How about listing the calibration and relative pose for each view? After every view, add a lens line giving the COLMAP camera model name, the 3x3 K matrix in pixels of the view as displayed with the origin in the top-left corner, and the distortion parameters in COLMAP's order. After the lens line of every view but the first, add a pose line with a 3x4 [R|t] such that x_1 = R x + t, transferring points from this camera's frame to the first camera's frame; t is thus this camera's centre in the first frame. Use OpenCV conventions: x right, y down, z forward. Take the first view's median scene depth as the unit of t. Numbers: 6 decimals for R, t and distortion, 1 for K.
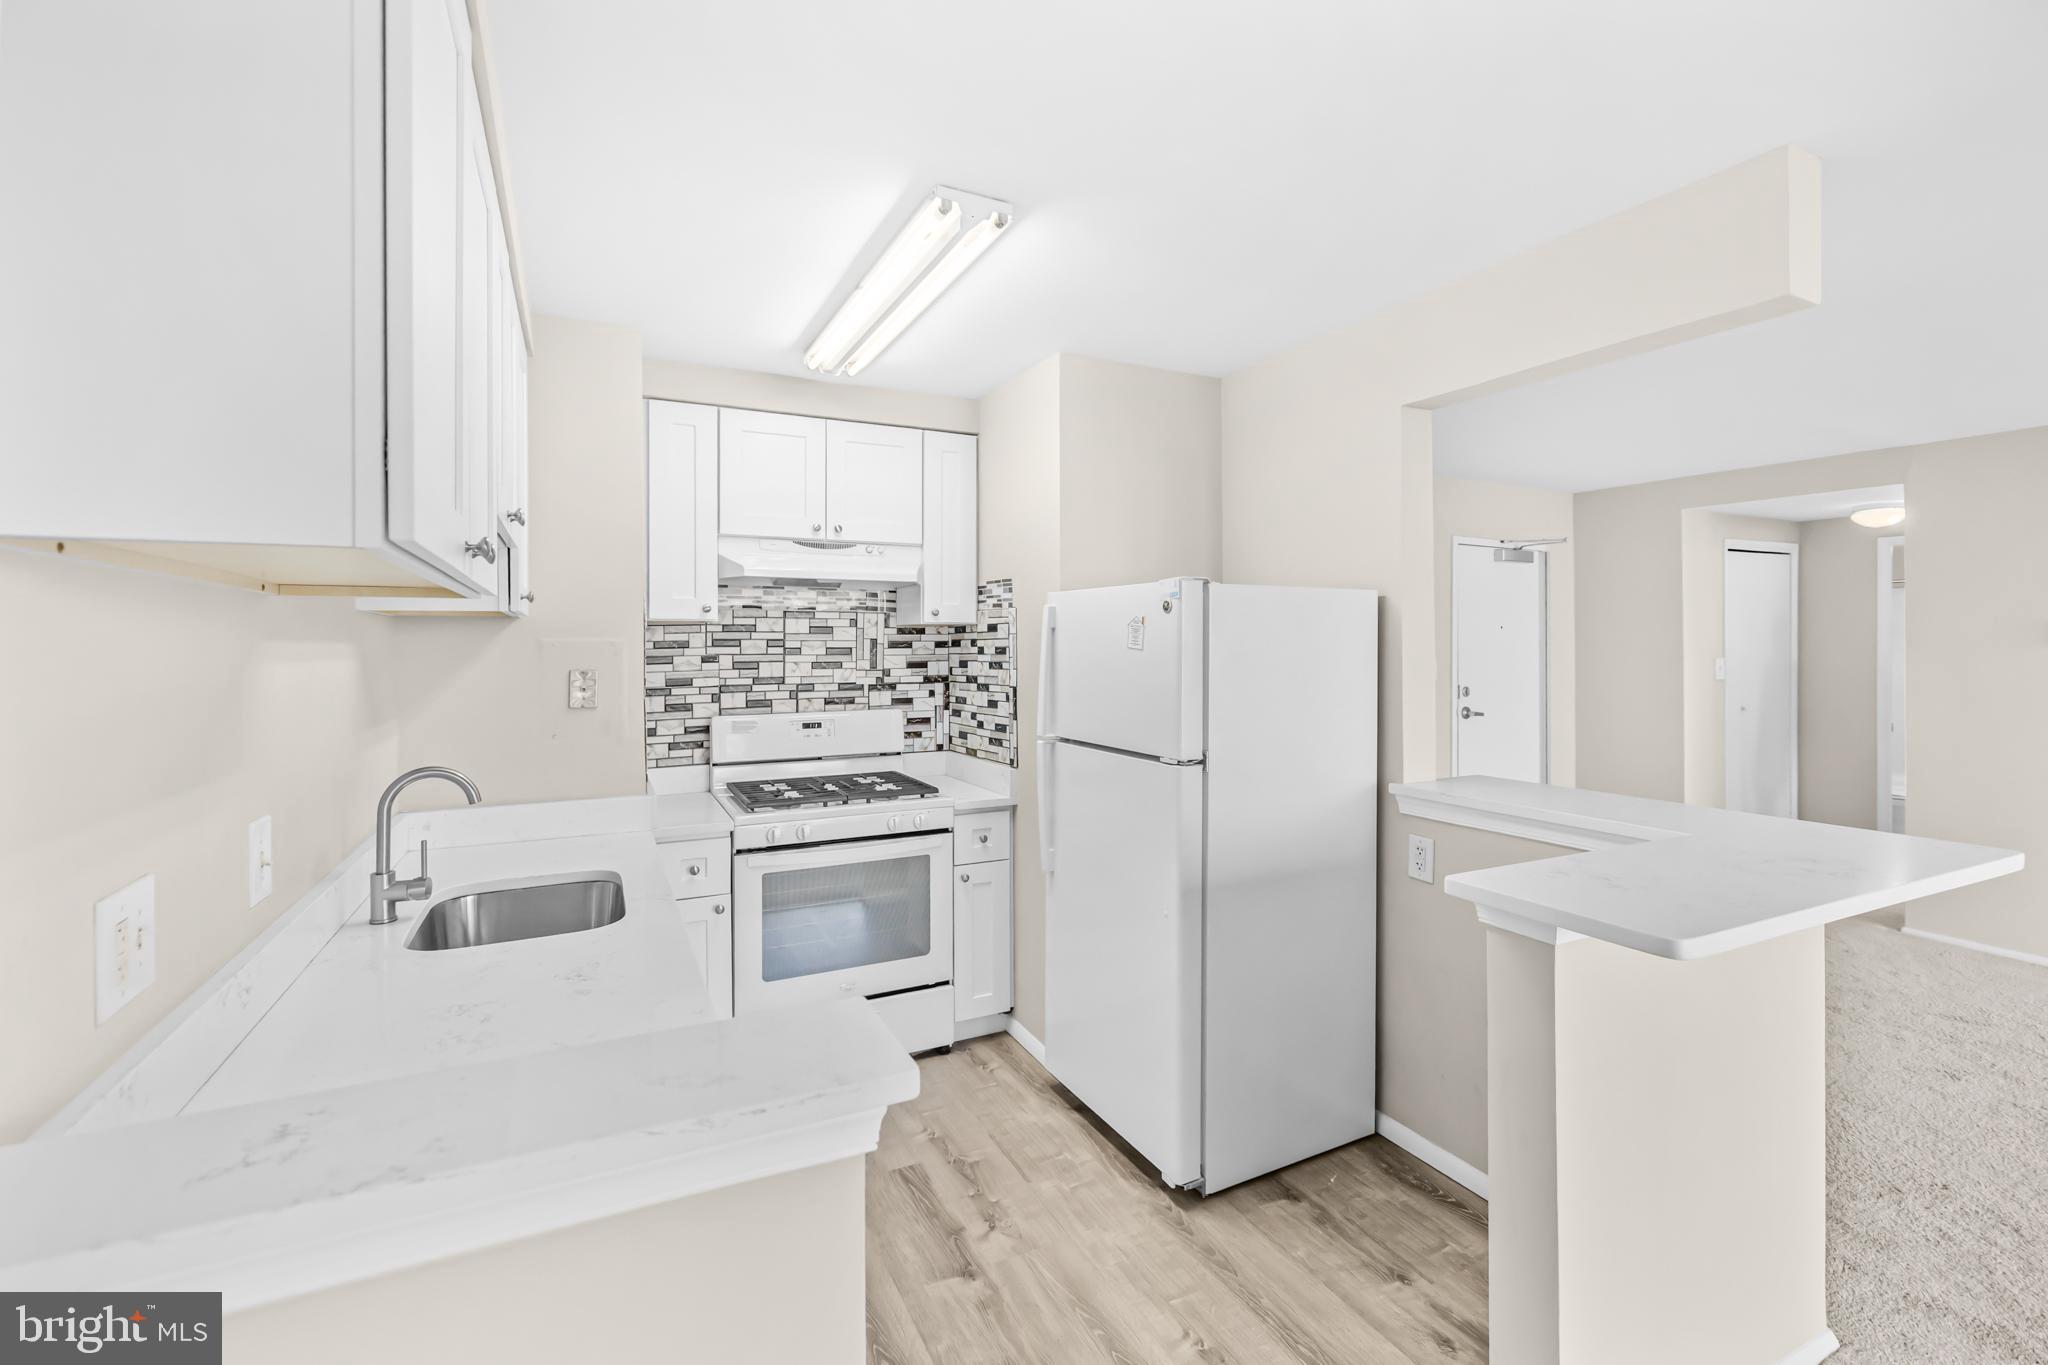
lens RADIAL K [[866.4, 0, 1011.3], [0, 866.4, 643.5], [0, 0, 1]] dist [-0.001147, -0.000035]
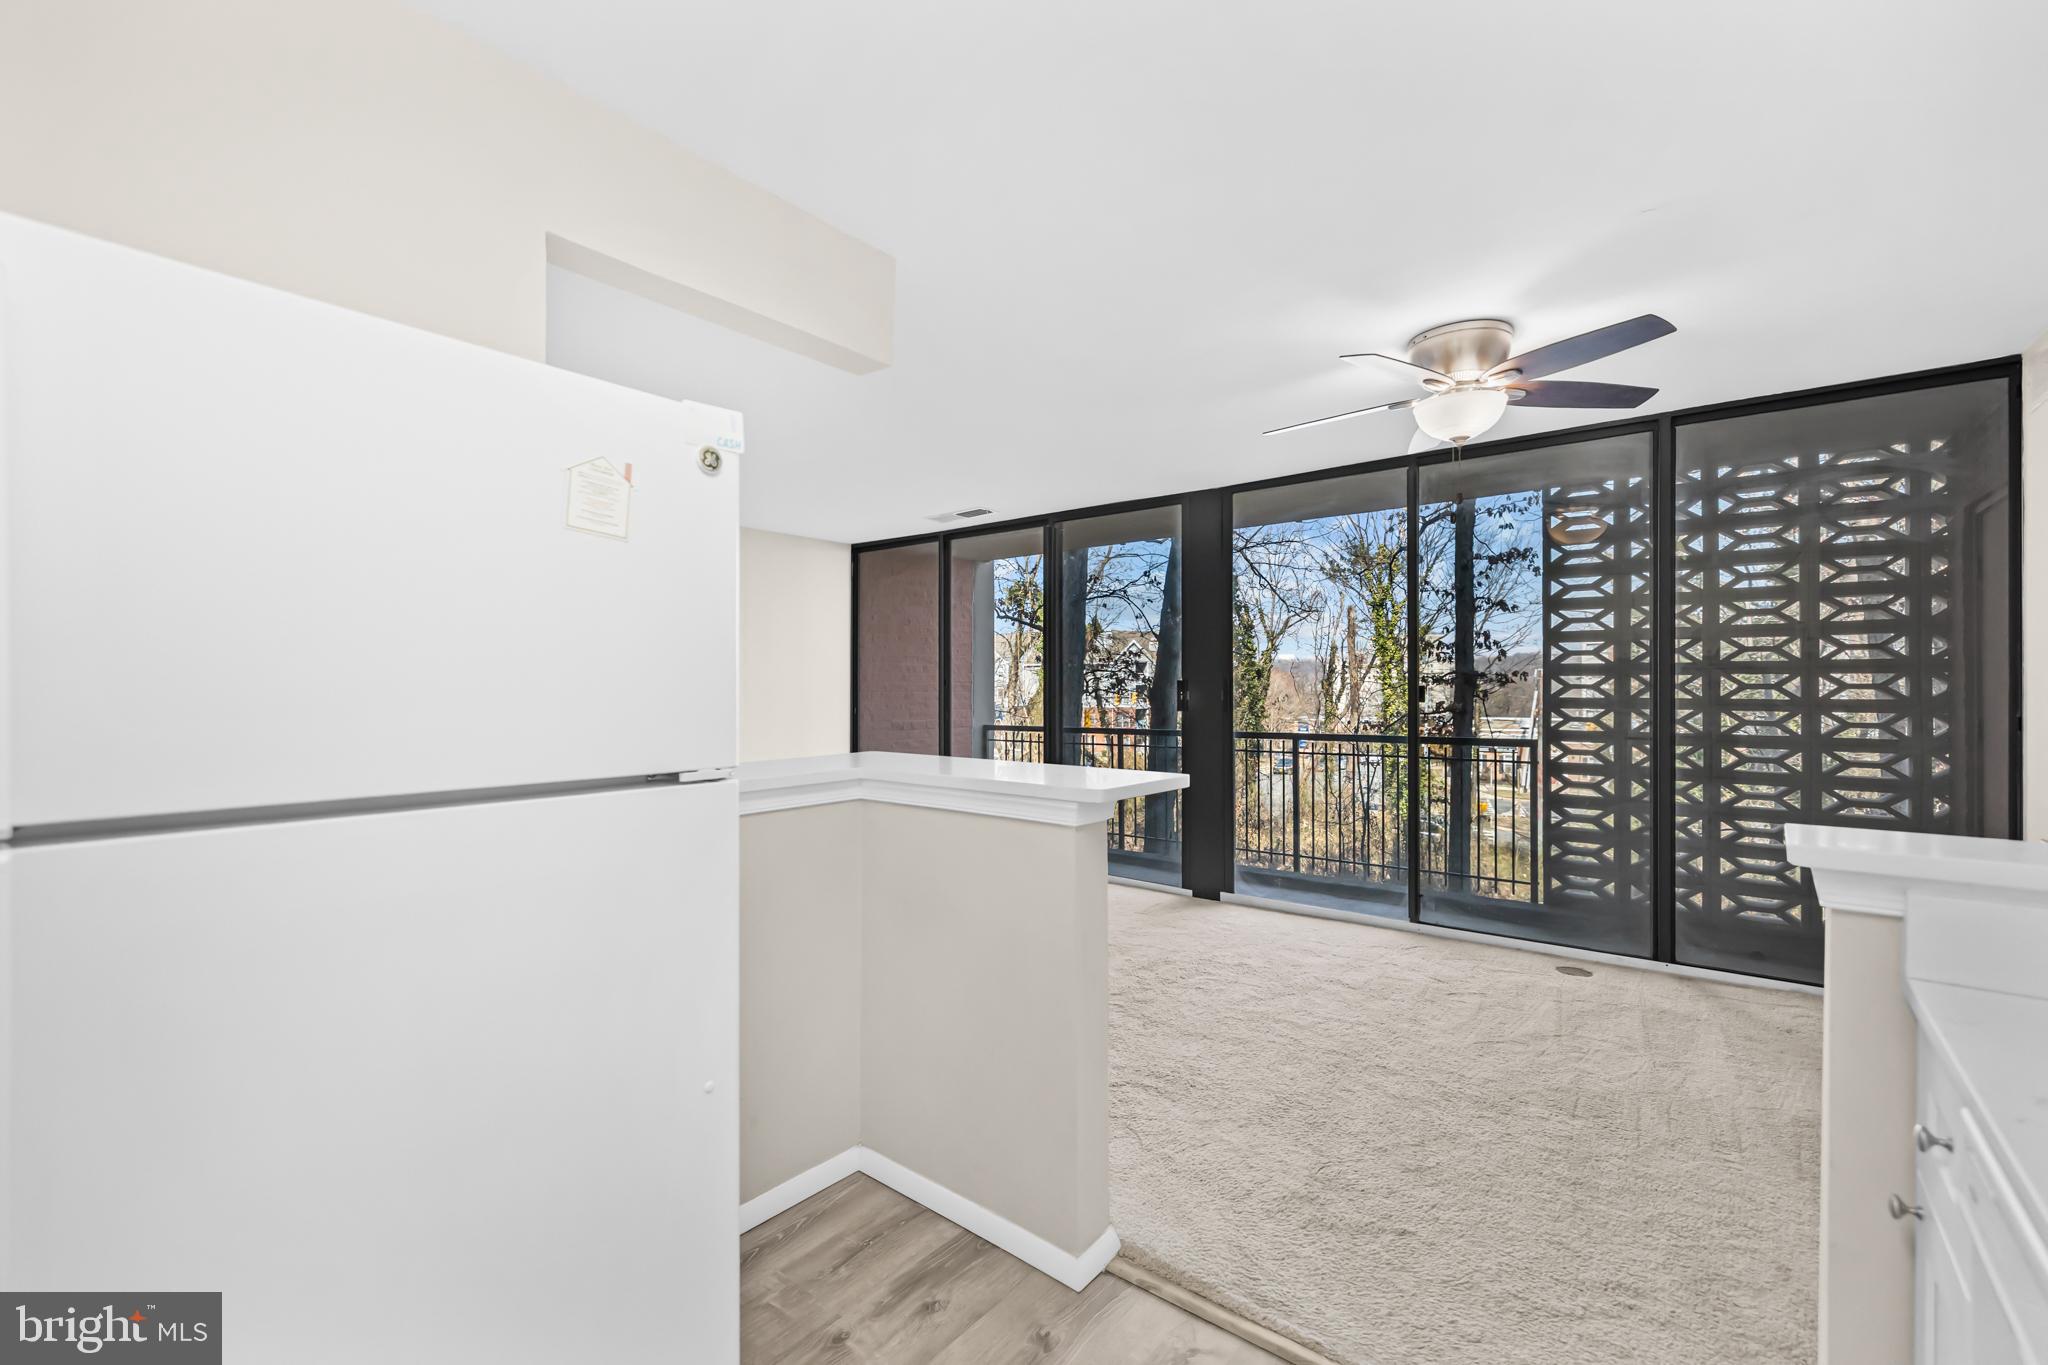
lens RADIAL K [[862.0, 0, 1020.7], [0, 862.0, 684.9], [0, 0, 1]] dist [0.002054, 0.000257]
pose [[-0.414943, 0.002718, 0.909843, -0.229258], [0.003954, 0.999991, -0.001184, 0.057202], [-0.909839, 0.003107, -0.414950, 0.699008]]
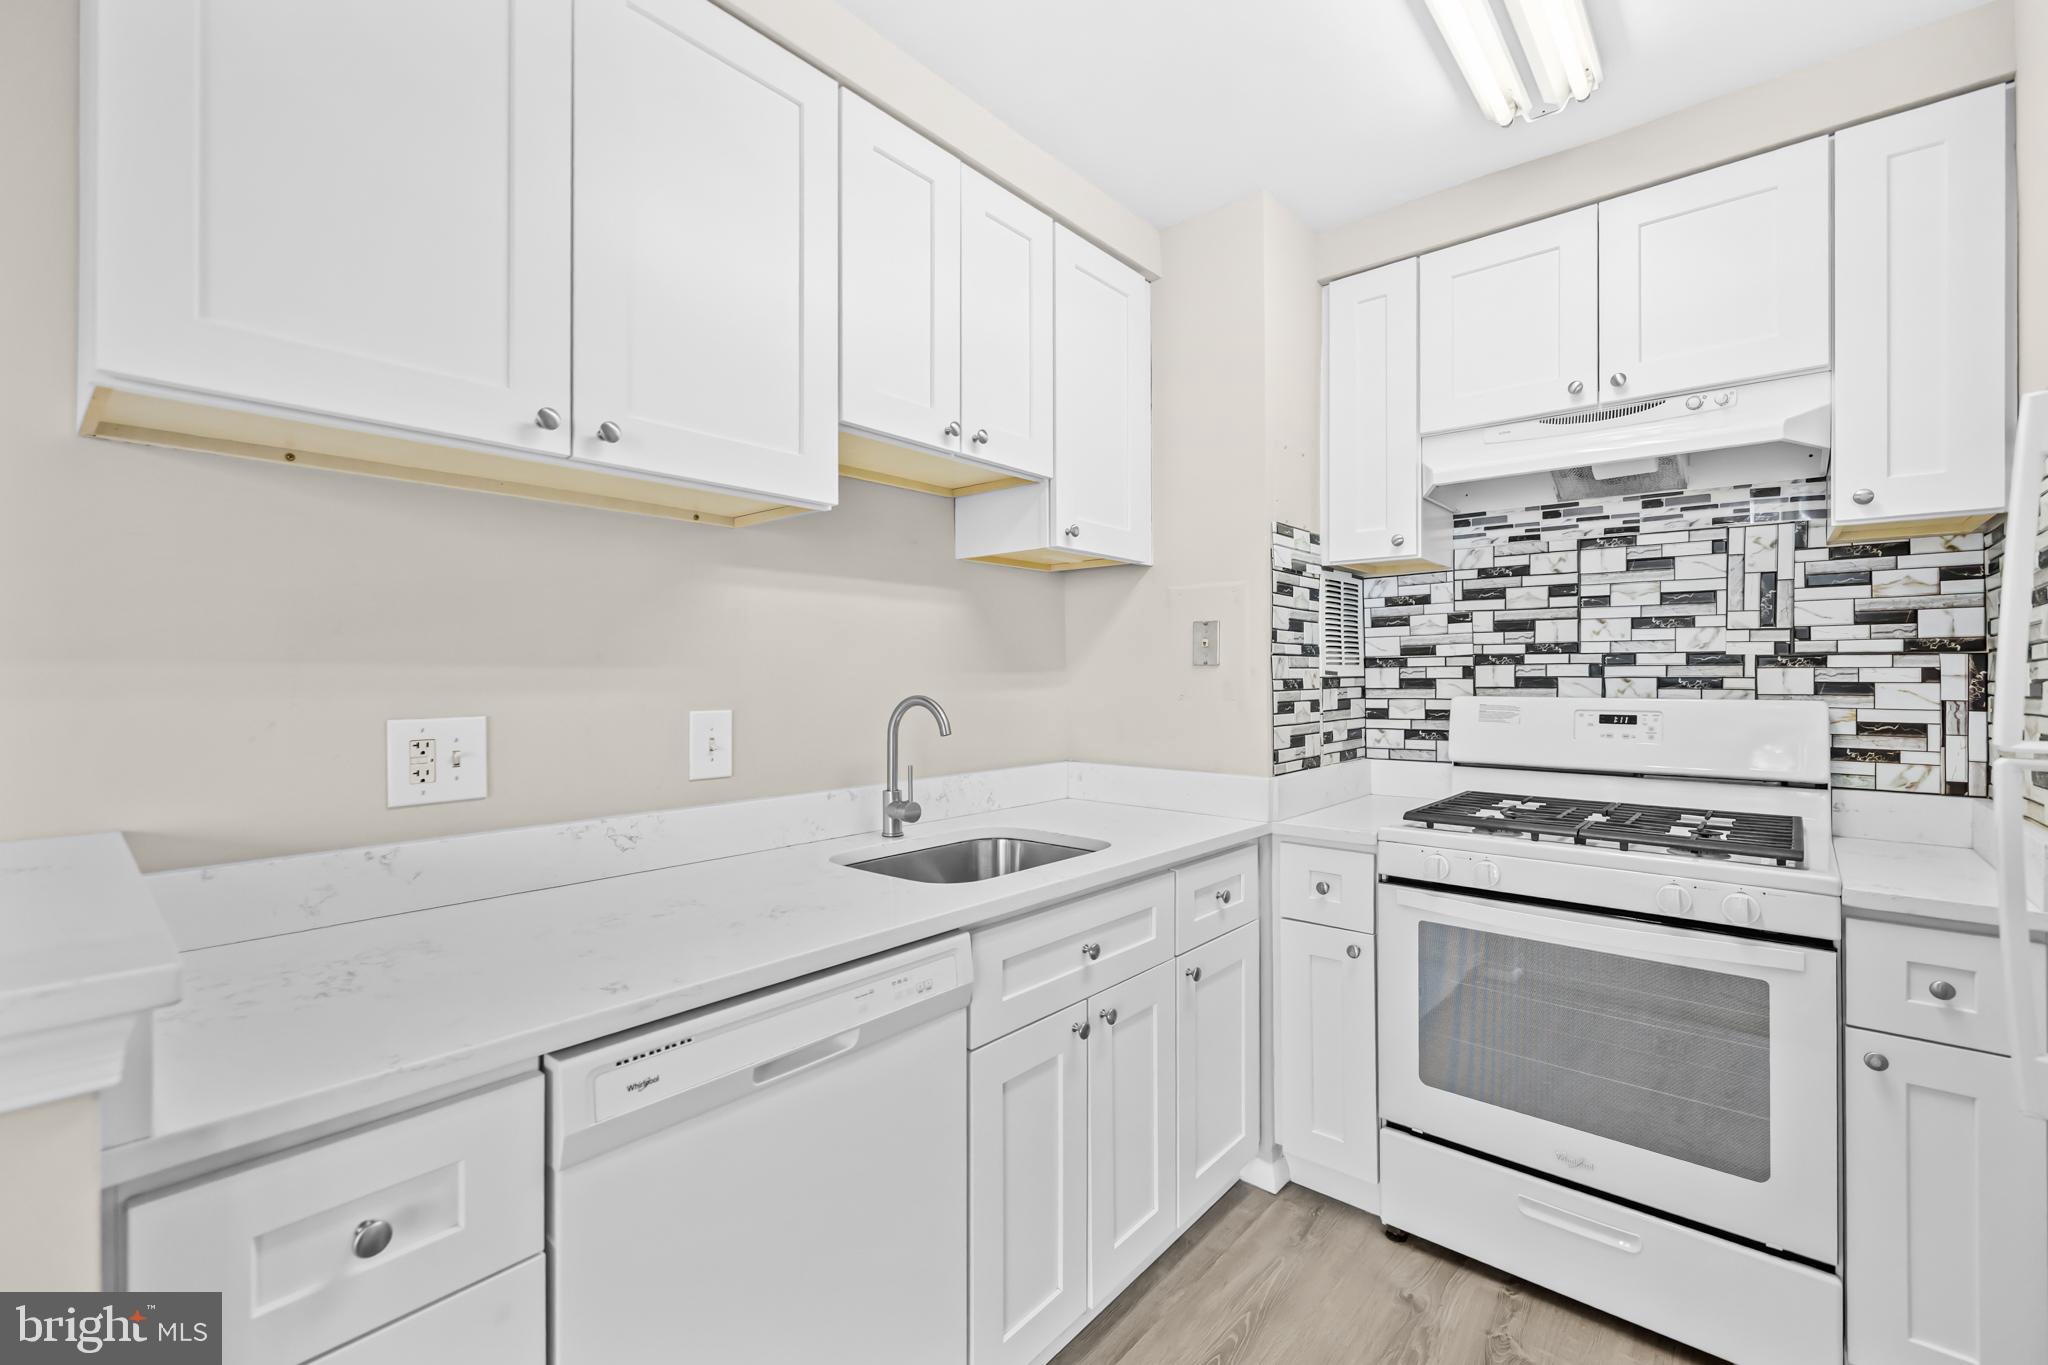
lens RADIAL K [[878.9, 0, 1025.8], [0, 878.9, 671.0], [0, 0, 1]] dist [0.000928, 0.000169]
pose [[0.394548, 0.000983, -0.918875, 0.178172], [0.001427, 0.999998, 0.001683, 0.059447], [0.918874, -0.001975, 0.394546, 0.374275]]
